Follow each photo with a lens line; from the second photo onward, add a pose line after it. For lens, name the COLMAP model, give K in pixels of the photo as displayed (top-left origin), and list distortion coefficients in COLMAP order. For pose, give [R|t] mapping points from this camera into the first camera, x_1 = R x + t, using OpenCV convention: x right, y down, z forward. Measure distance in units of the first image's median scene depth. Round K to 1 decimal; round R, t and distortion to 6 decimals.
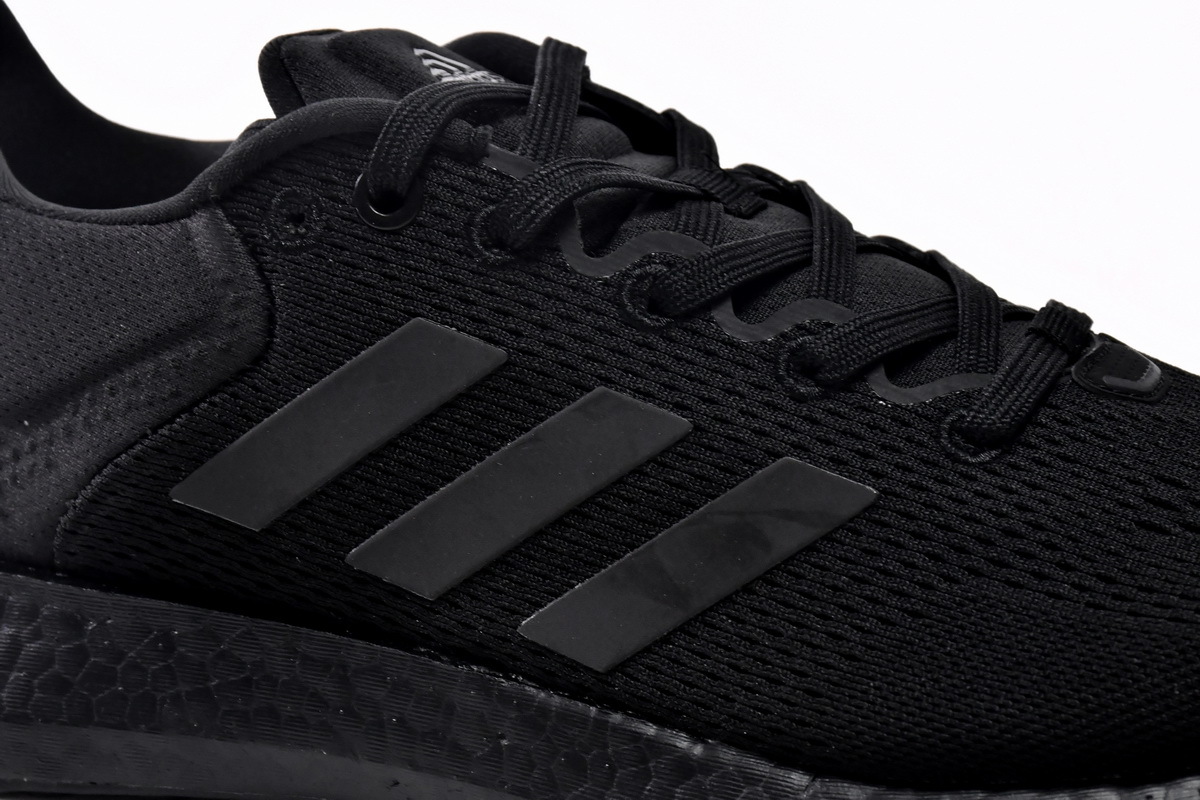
lens RADIAL K [[4286.6, 0, 598.3], [0, 4286.6, 401.2], [0, 0, 1]] dist [0.011459, 0.000000]
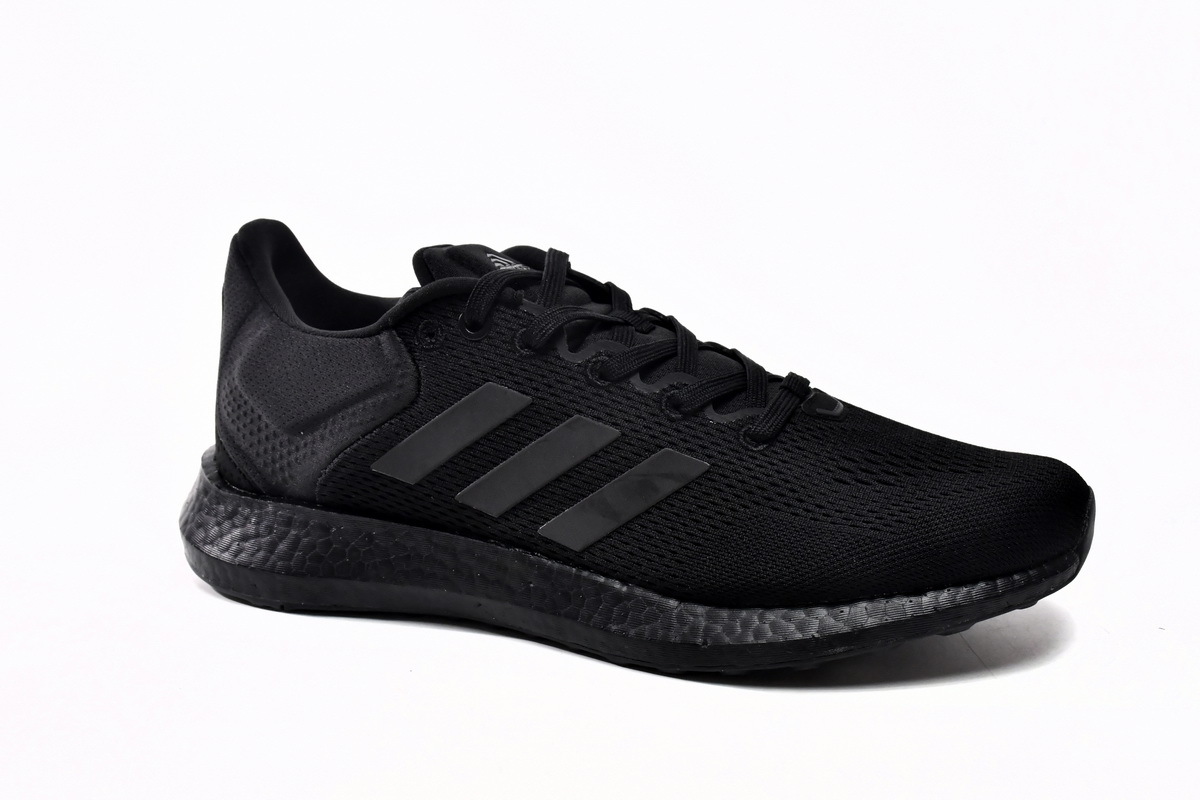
lens RADIAL K [[1687.8, 0, 599.5], [0, 1687.8, 402.4], [0, 0, 1]] dist [-0.003240, 0.000000]
pose [[0.999767, -0.004962, 0.020990, -0.005645], [0.004897, 0.999983, 0.003163, -0.012002], [-0.021006, -0.003060, 0.999775, 0.176881]]
